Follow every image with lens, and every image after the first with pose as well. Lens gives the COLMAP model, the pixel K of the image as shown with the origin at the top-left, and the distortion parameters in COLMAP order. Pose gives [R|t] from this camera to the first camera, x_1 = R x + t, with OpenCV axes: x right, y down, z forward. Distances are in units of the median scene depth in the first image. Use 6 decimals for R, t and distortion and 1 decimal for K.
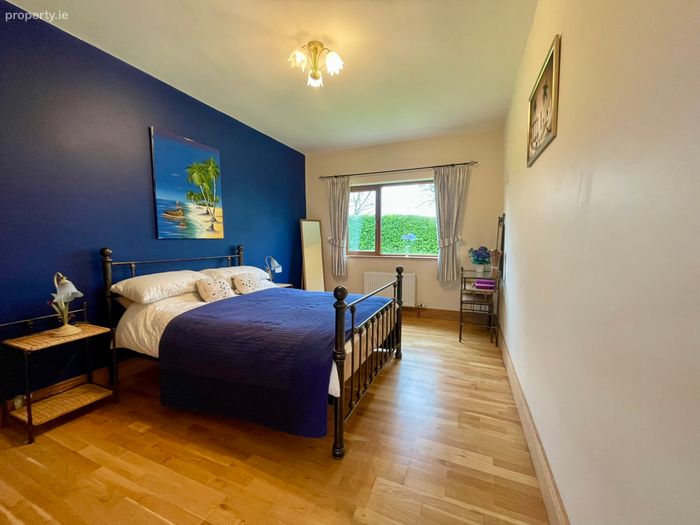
lens RADIAL K [[282.7, 0, 349.9], [0, 282.7, 267.8], [0, 0, 1]] dist [-0.009460, 0.000183]
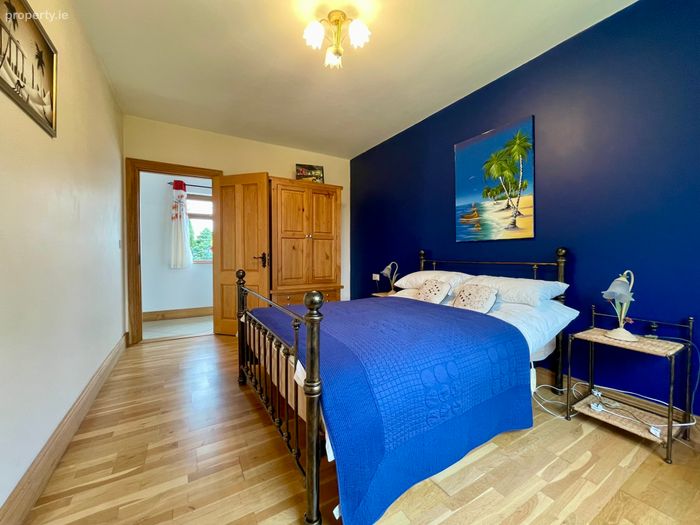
lens RADIAL K [[282.7, 0, 355.5], [0, 282.7, 251.0], [0, 0, 1]] dist [-0.009460, 0.000183]
pose [[-0.587369, 0.018655, -0.809104, 0.409946], [-0.051839, 0.996814, 0.060615, -0.100573], [0.807657, 0.077546, -0.584531, 1.173531]]
